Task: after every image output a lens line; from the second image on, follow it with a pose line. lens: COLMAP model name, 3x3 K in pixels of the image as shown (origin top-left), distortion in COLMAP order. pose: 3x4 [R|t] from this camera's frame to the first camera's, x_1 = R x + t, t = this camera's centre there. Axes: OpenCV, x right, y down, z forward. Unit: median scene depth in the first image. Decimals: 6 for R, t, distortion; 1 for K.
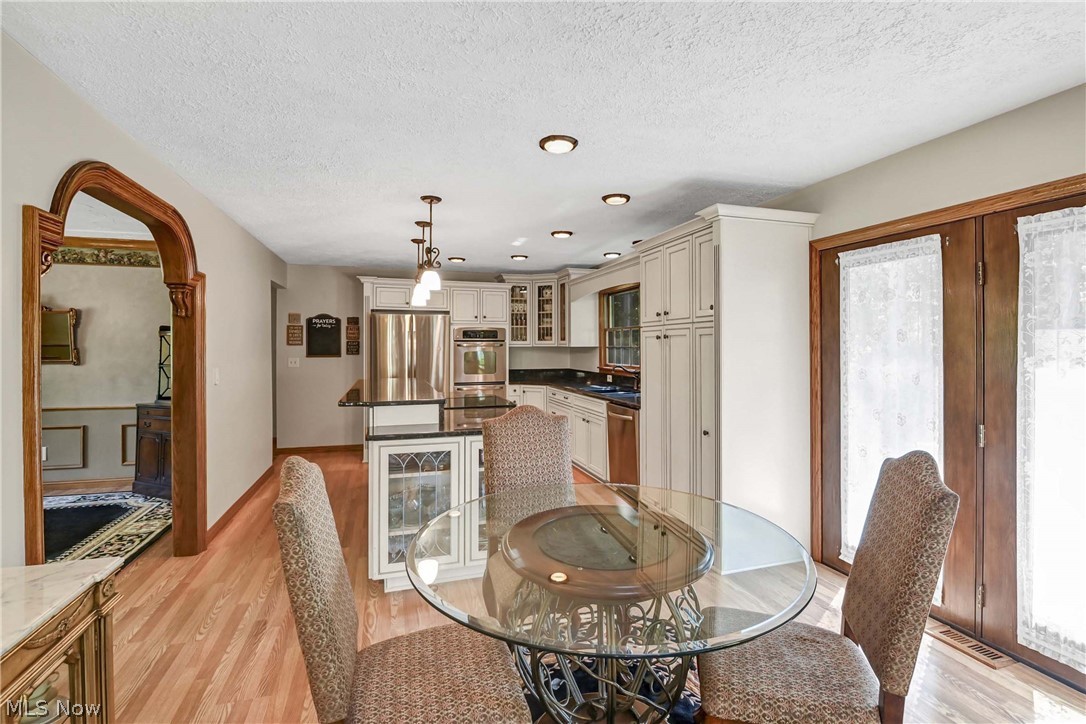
lens RADIAL K [[504.6, 0, 543.0], [0, 504.6, 349.0], [0, 0, 1]] dist [-0.029986, -0.000997]
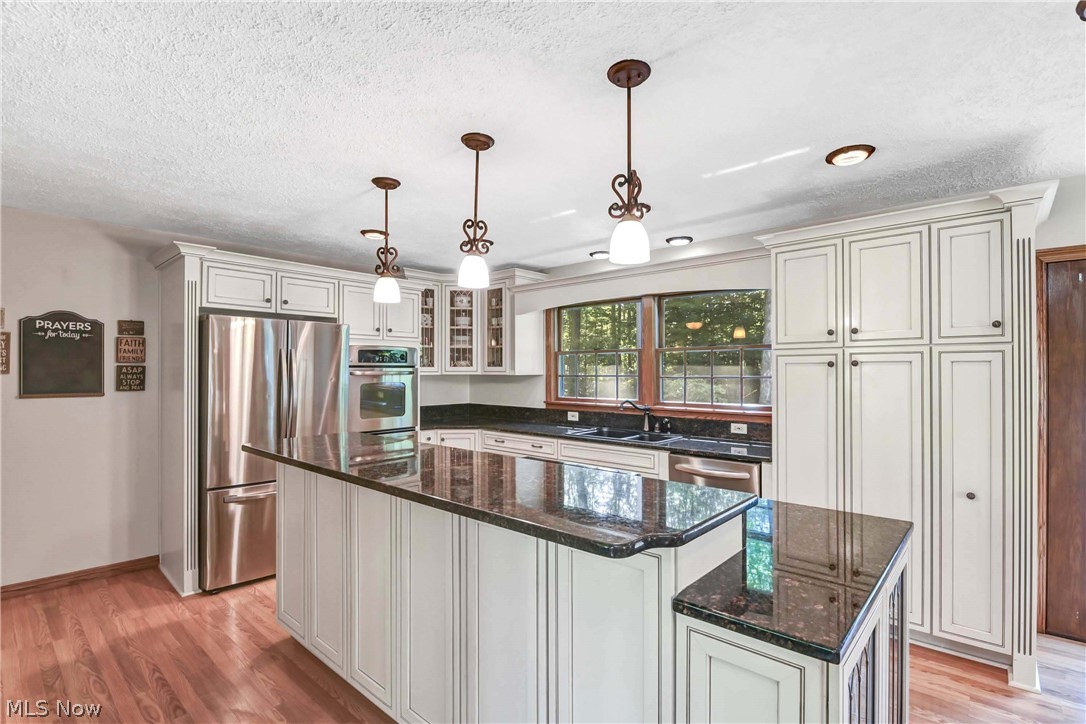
lens RADIAL K [[503.0, 0, 542.6], [0, 503.0, 371.5], [0, 0, 1]] dist [-0.015165, -0.000255]
pose [[0.862963, -0.000051, 0.505268, -0.272761], [0.002817, 0.999985, -0.004711, -0.005729], [-0.505260, 0.005488, 0.862950, 0.328830]]
